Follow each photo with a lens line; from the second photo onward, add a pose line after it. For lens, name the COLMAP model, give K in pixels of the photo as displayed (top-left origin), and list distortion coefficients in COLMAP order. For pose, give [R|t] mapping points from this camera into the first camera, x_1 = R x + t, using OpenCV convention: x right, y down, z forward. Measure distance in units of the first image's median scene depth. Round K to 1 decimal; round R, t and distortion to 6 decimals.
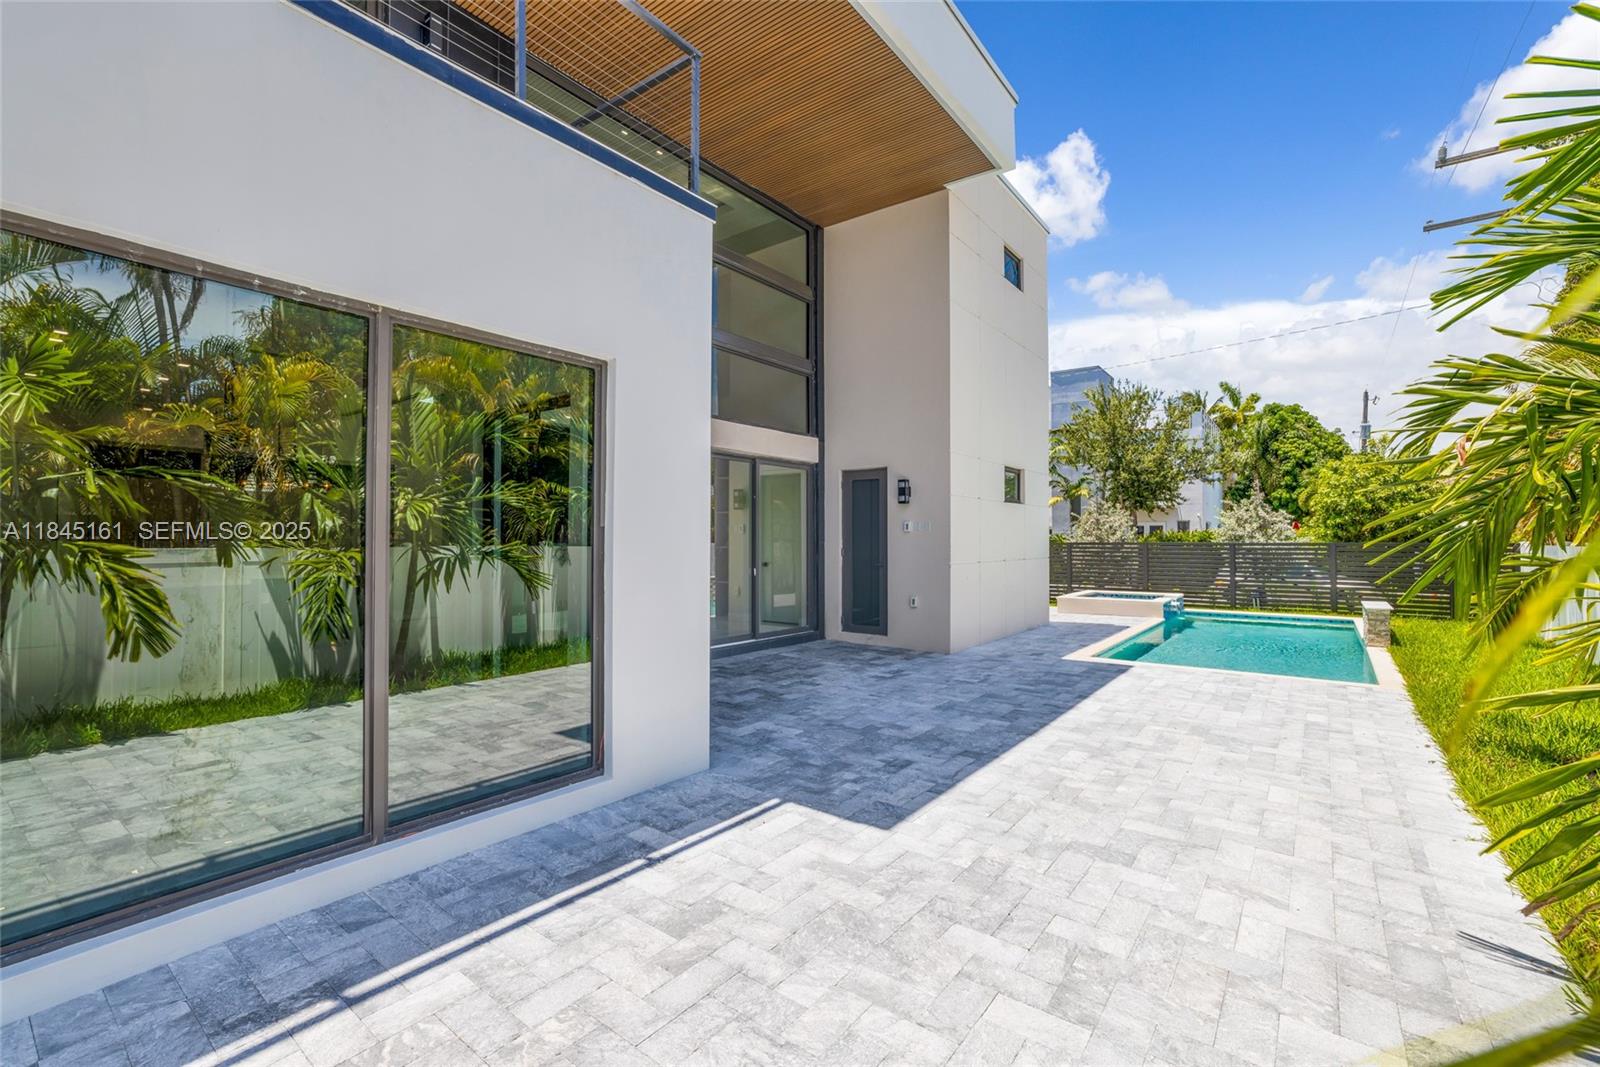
lens RADIAL K [[708.0, 0, 800.0], [0, 708.0, 533.5], [0, 0, 1]] dist [-0.061919, 0.035691]
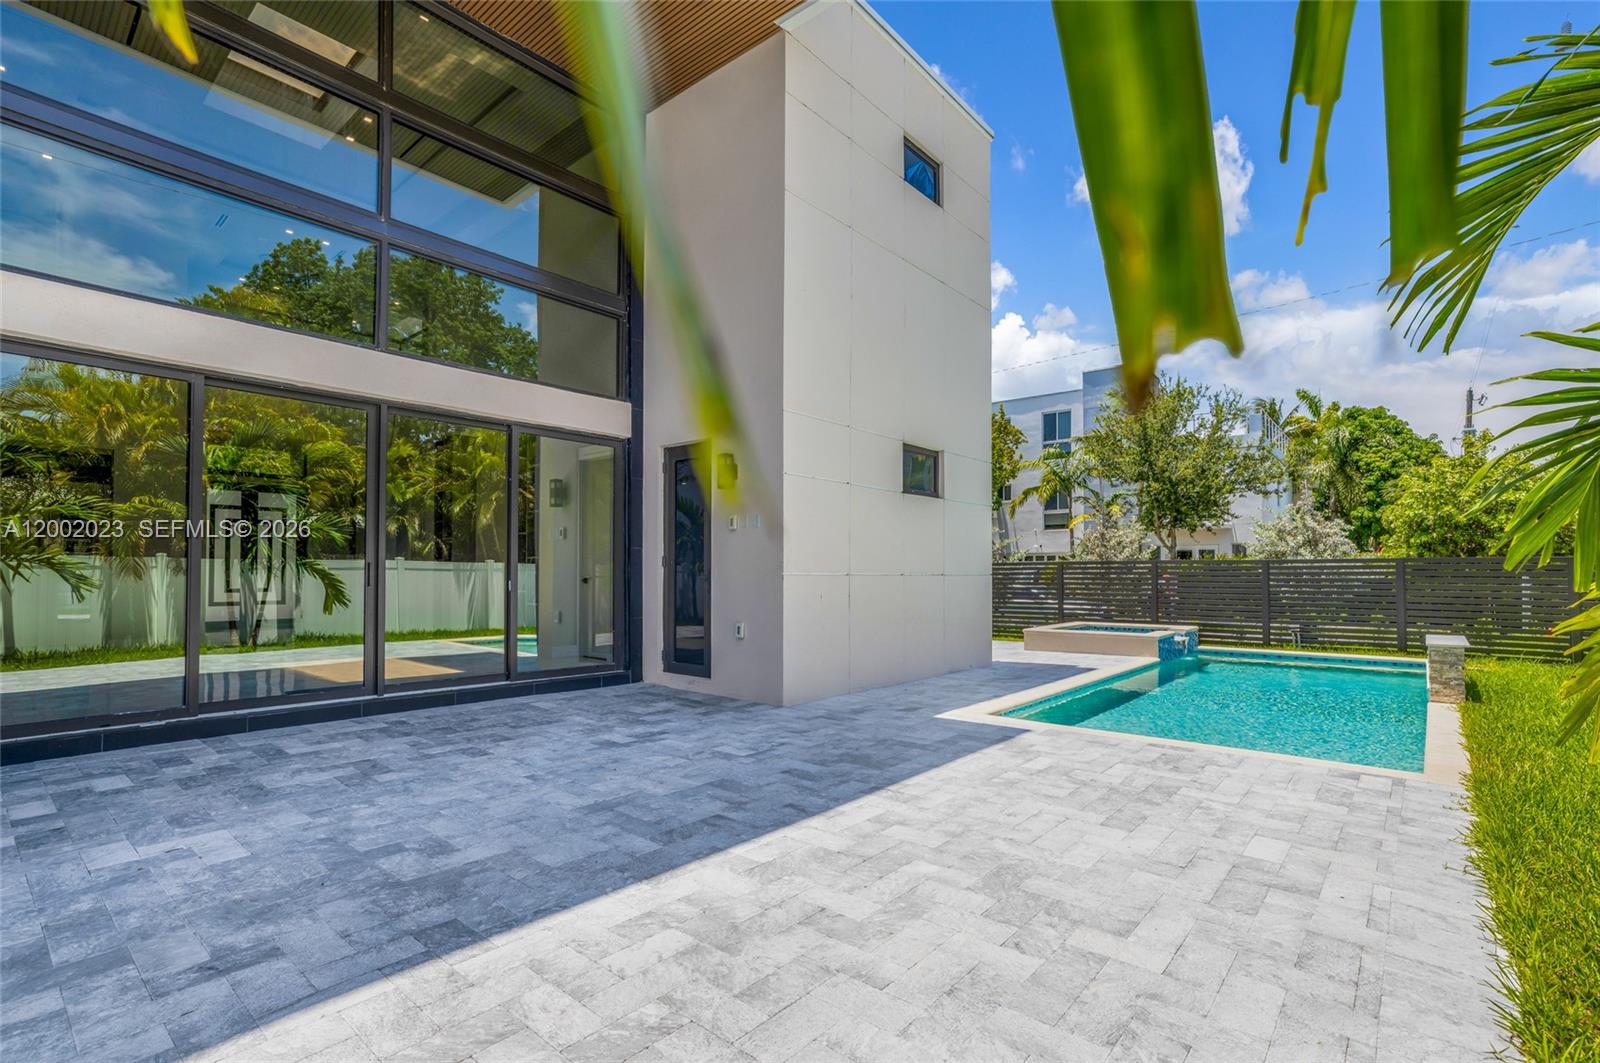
lens RADIAL K [[743.6, 0, 824.4], [0, 743.6, 567.3], [0, 0, 1]] dist [-0.055455, 0.036962]
pose [[0.998845, 0.001160, -0.048041, 0.167978], [-0.001207, 0.999999, -0.000944, 0.021501], [0.048040, 0.001000, 0.998845, 0.165816]]
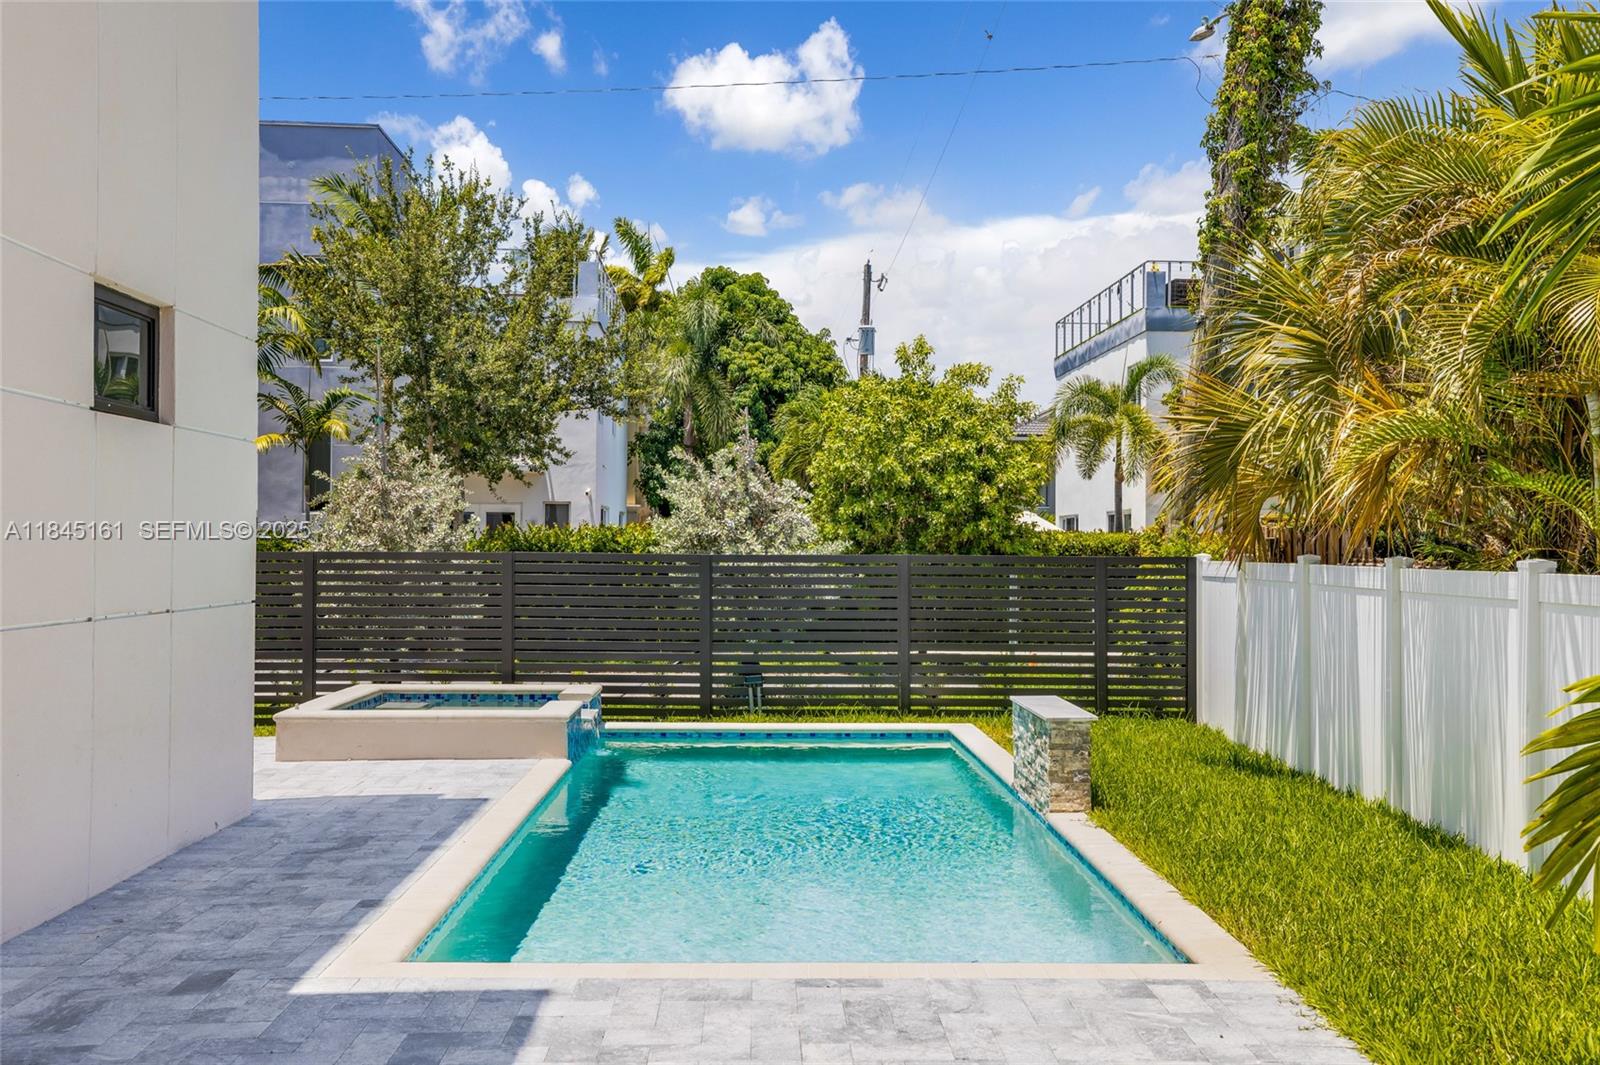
lens RADIAL K [[1552.2, 0, 800.0], [0, 1552.2, 532.5], [0, 0, 1]] dist [0.041508, -0.001254]
pose [[0.776580, 0.010196, 0.629936, 0.079091], [-0.012005, 0.999927, -0.001385, 0.000776], [-0.629904, -0.006487, 0.776646, 0.232596]]
